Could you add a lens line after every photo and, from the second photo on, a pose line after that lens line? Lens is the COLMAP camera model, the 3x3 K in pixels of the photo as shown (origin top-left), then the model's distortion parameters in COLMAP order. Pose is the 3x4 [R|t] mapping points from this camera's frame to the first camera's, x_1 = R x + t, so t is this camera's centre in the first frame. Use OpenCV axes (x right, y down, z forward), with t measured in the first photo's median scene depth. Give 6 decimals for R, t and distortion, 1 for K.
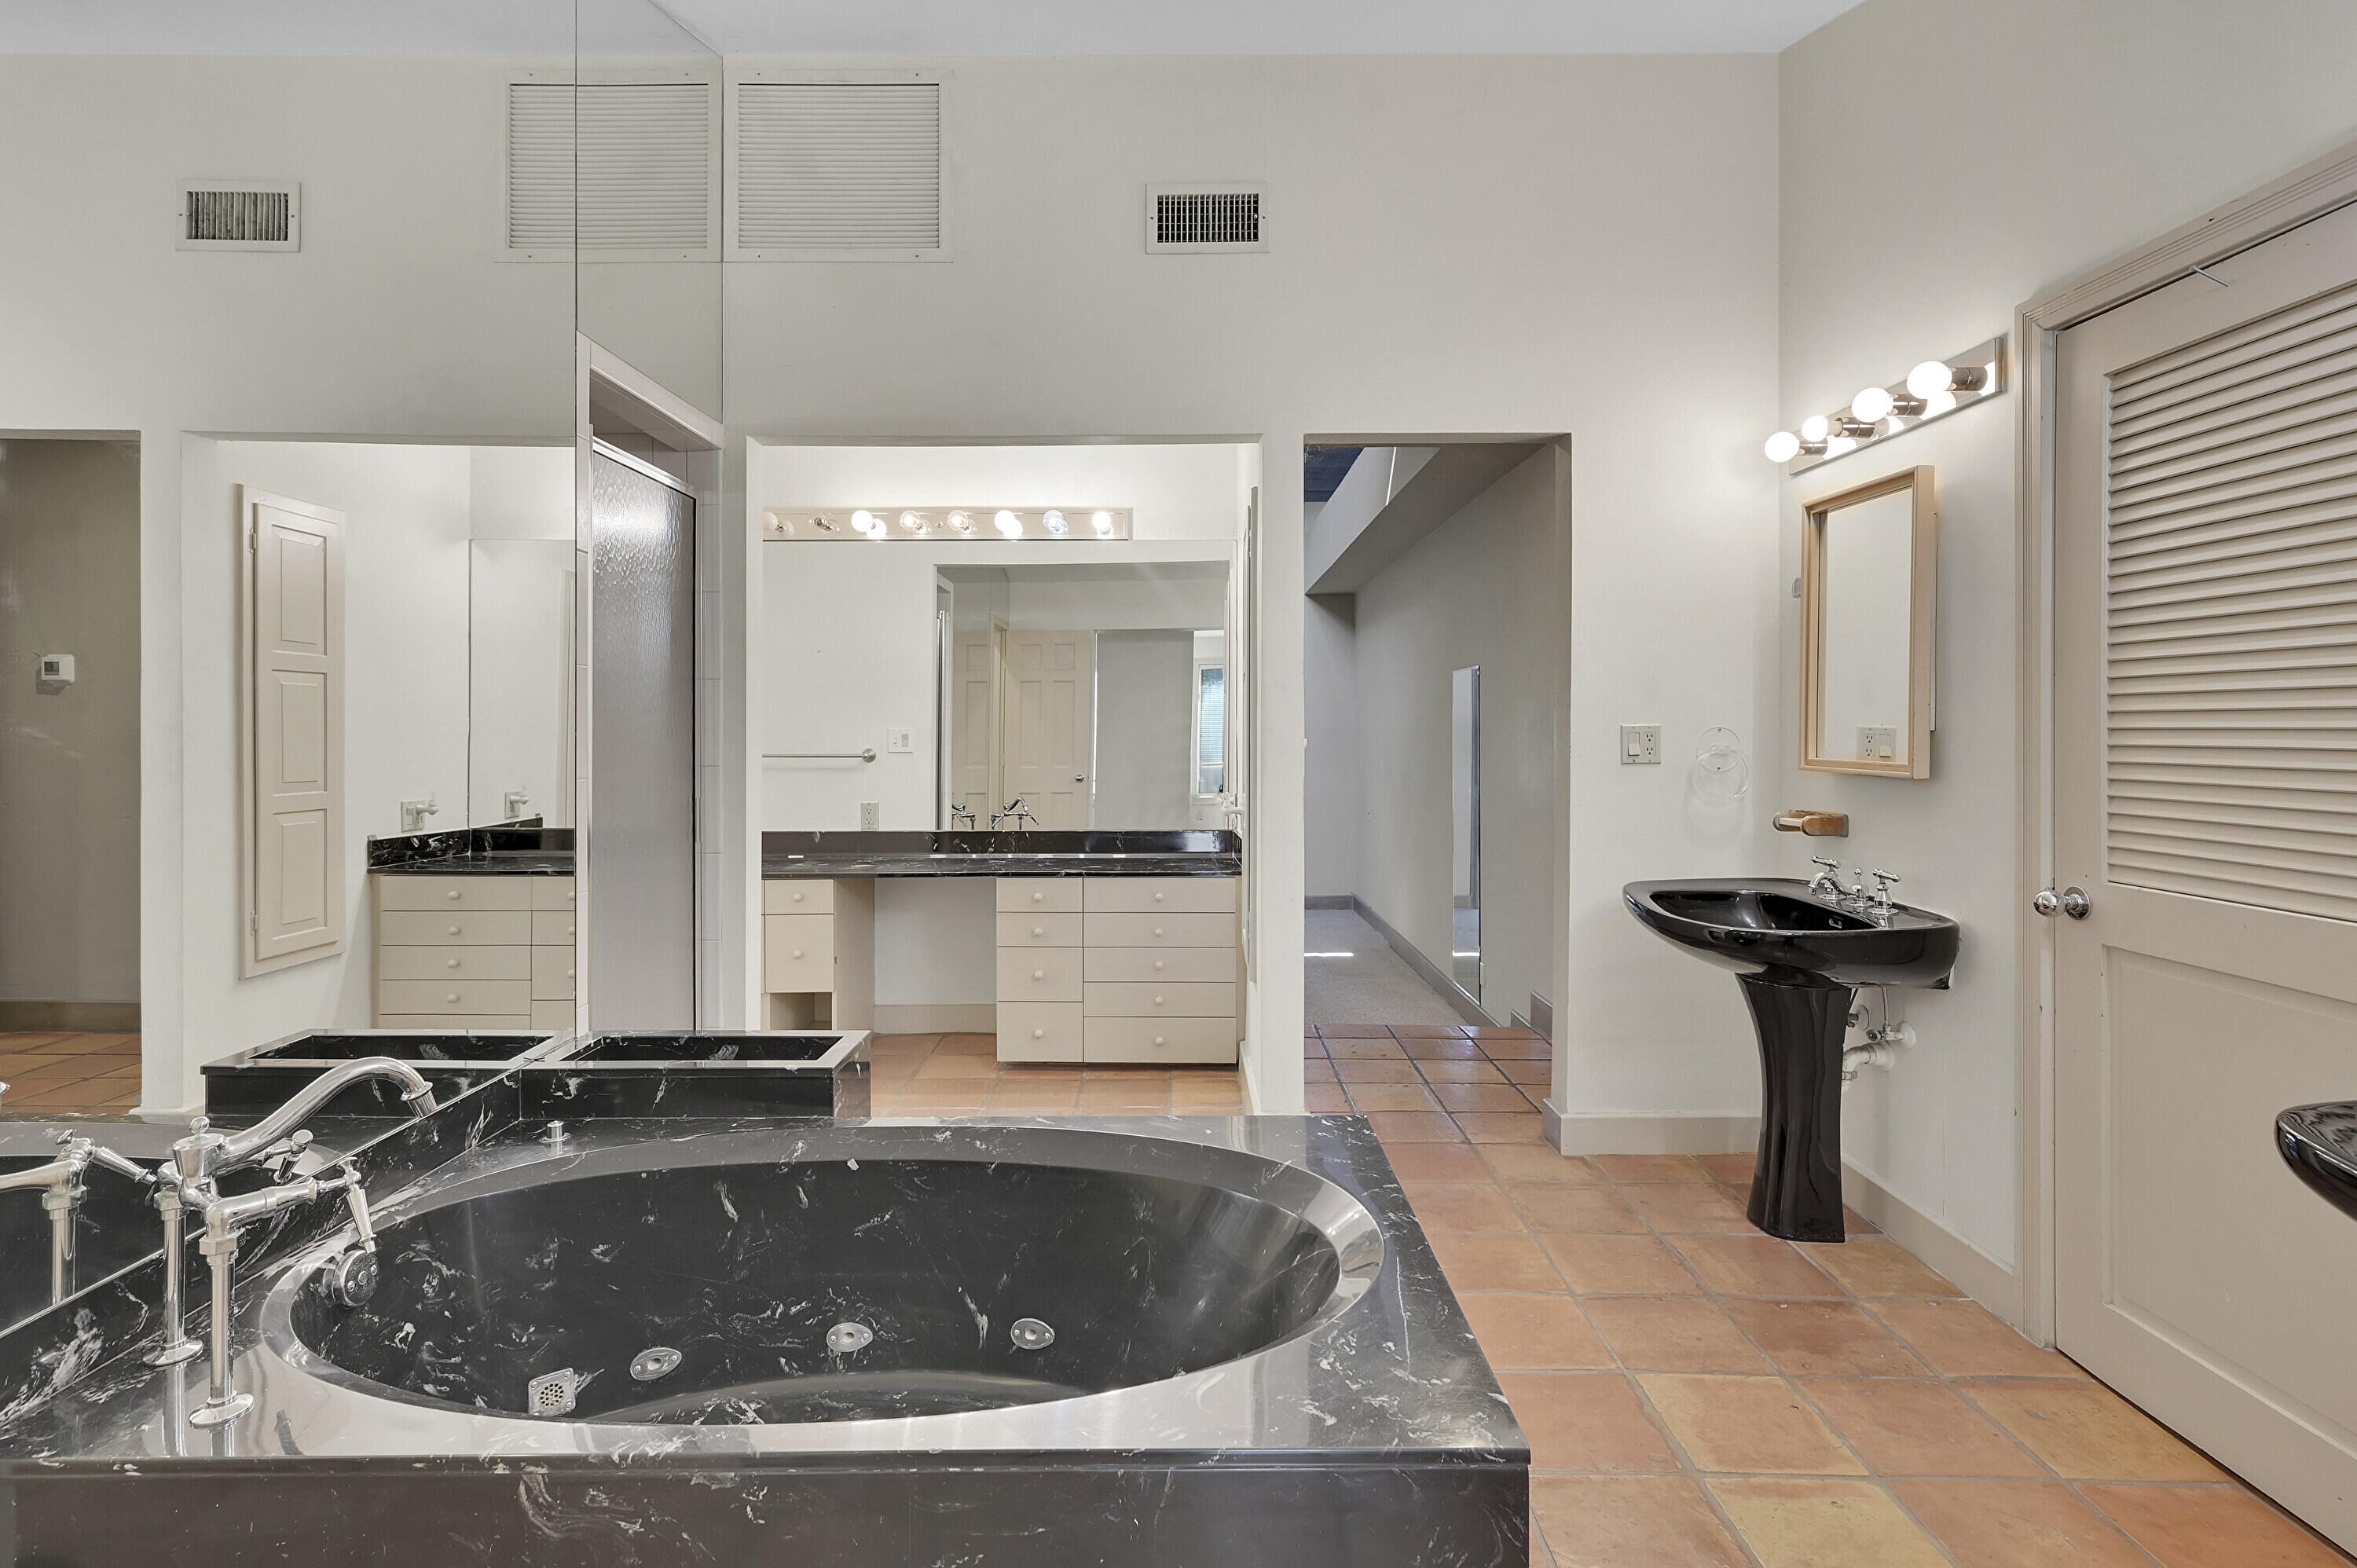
lens RADIAL K [[1142.8, 0, 1178.7], [0, 1142.8, 706.4], [0, 0, 1]] dist [0.000989, 0.000531]
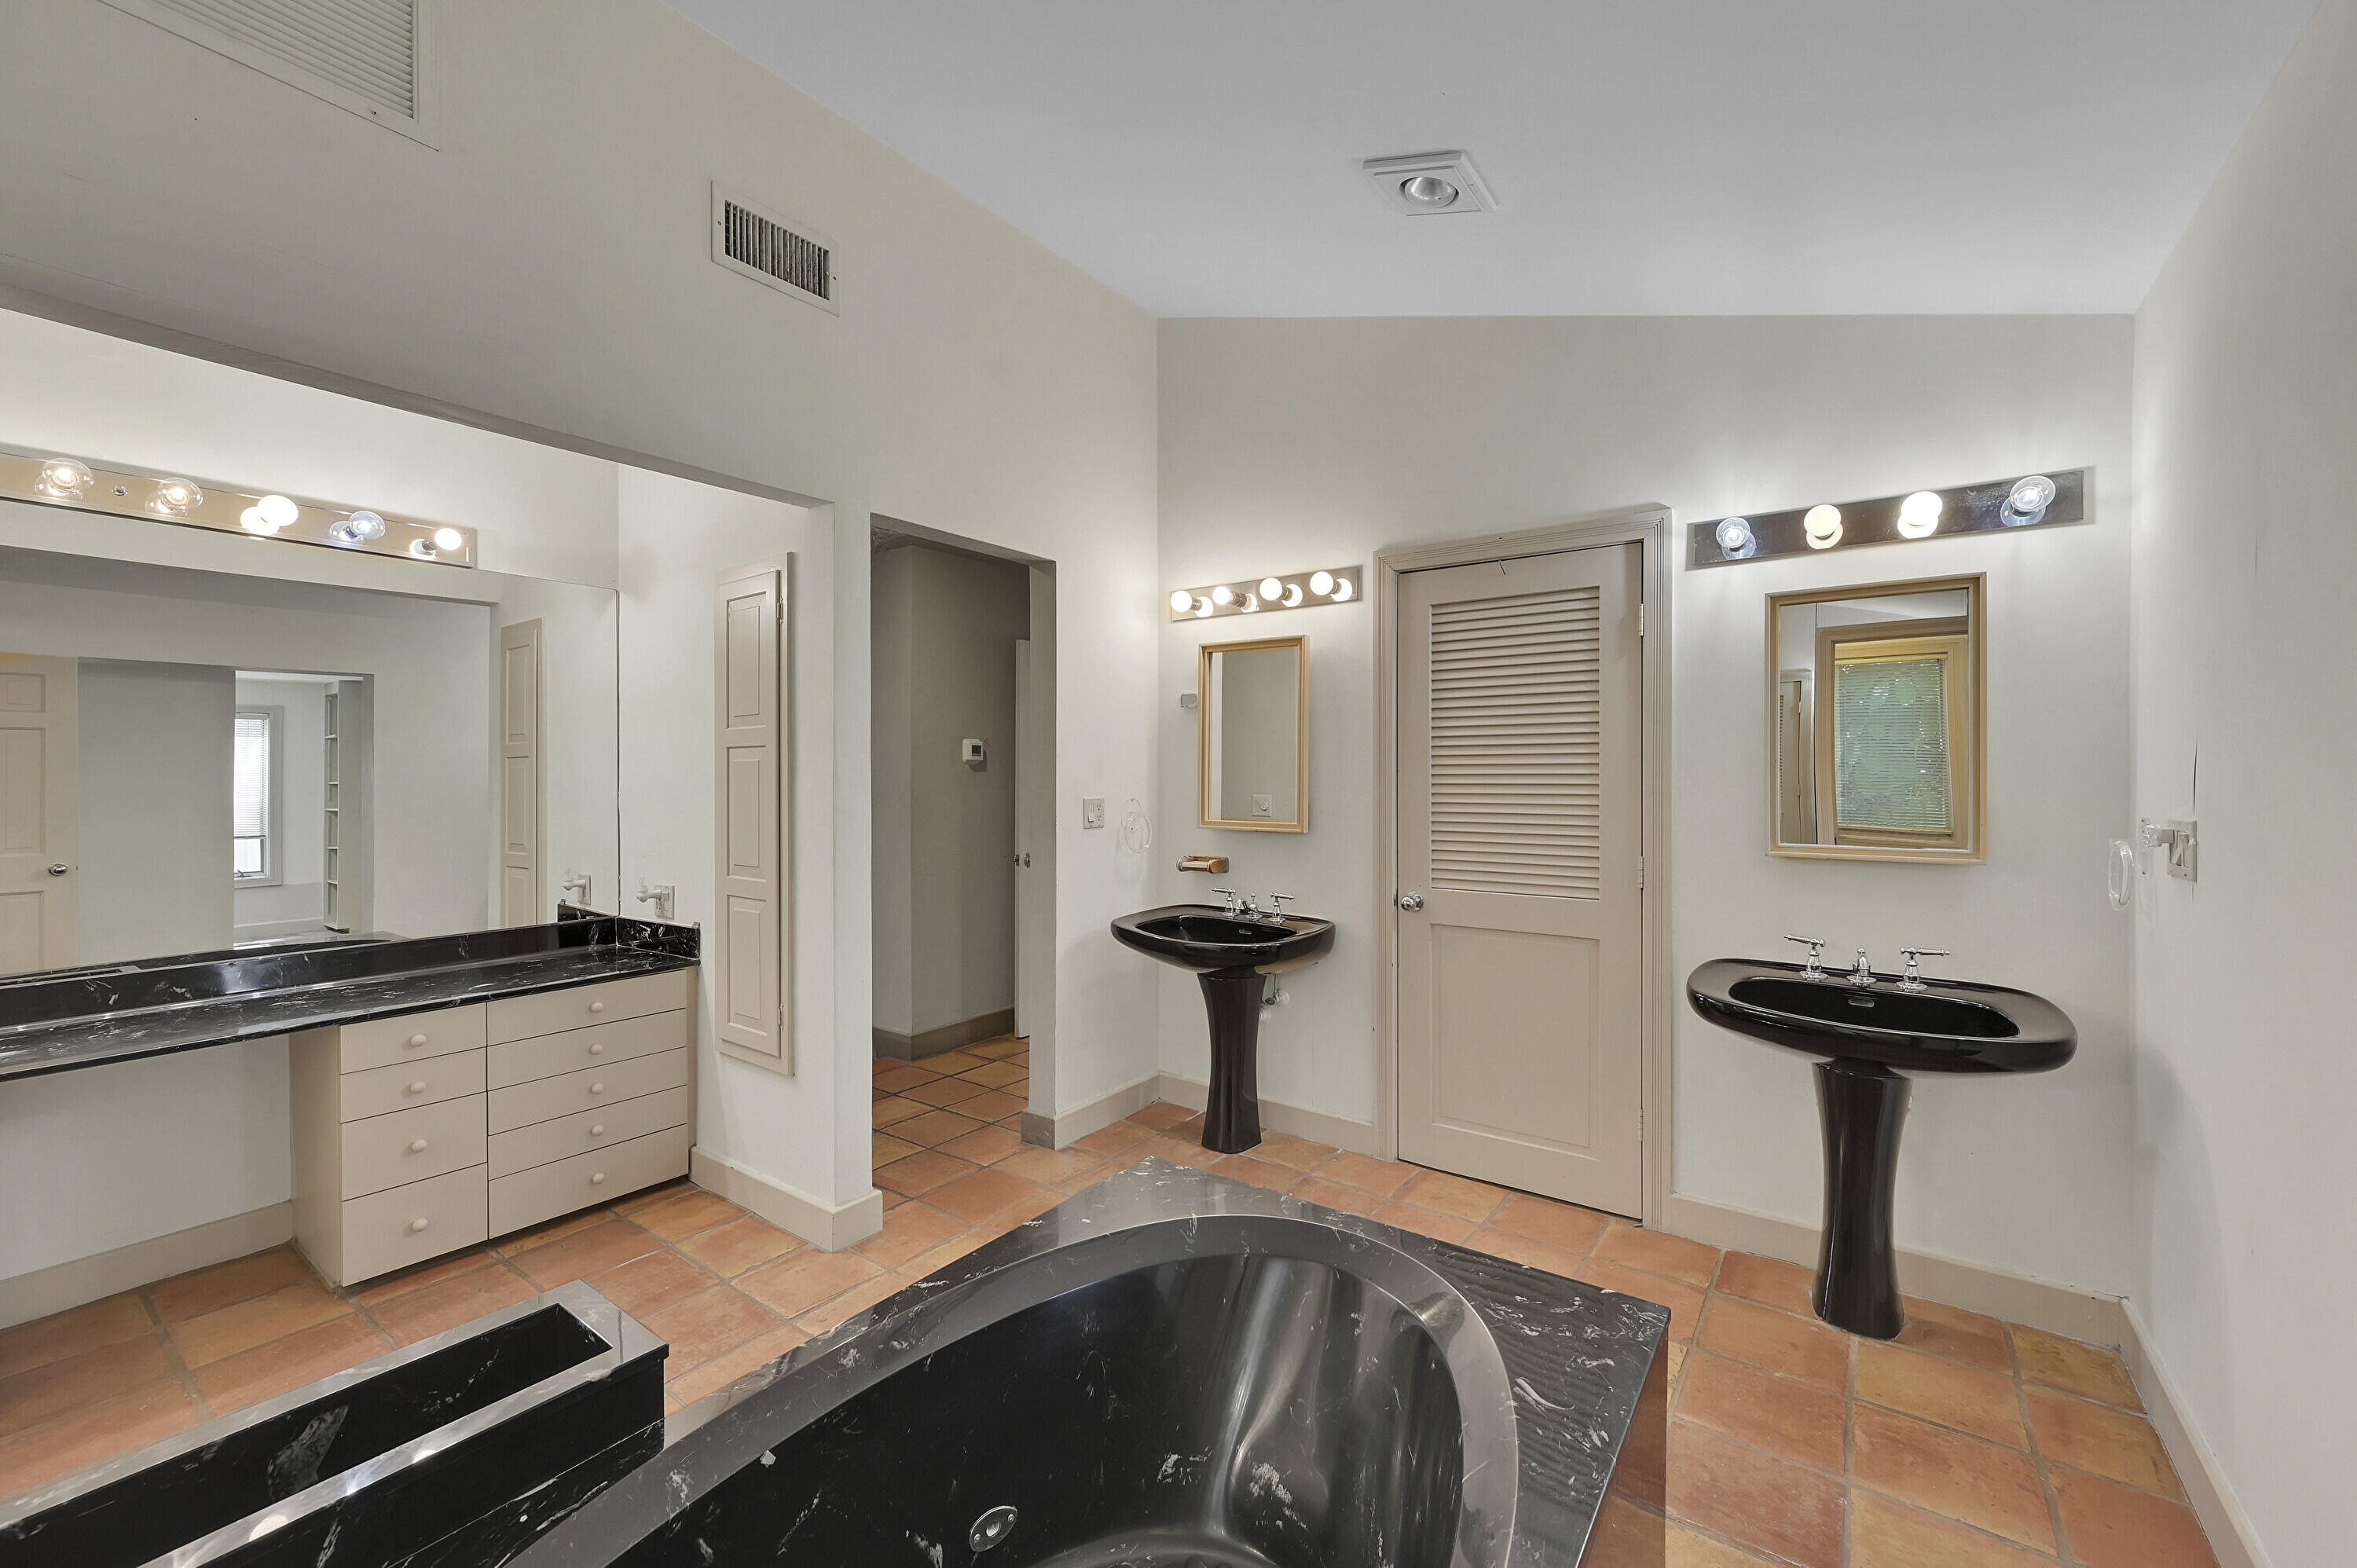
lens RADIAL K [[935.8, 0, 1183.3], [0, 935.8, 767.9], [0, 0, 1]] dist [-0.001489, -0.000157]
pose [[0.586986, 0.008926, 0.809548, -0.393207], [-0.012666, 0.999918, -0.001841, -0.017064], [-0.809498, -0.009173, 0.587051, 0.298887]]
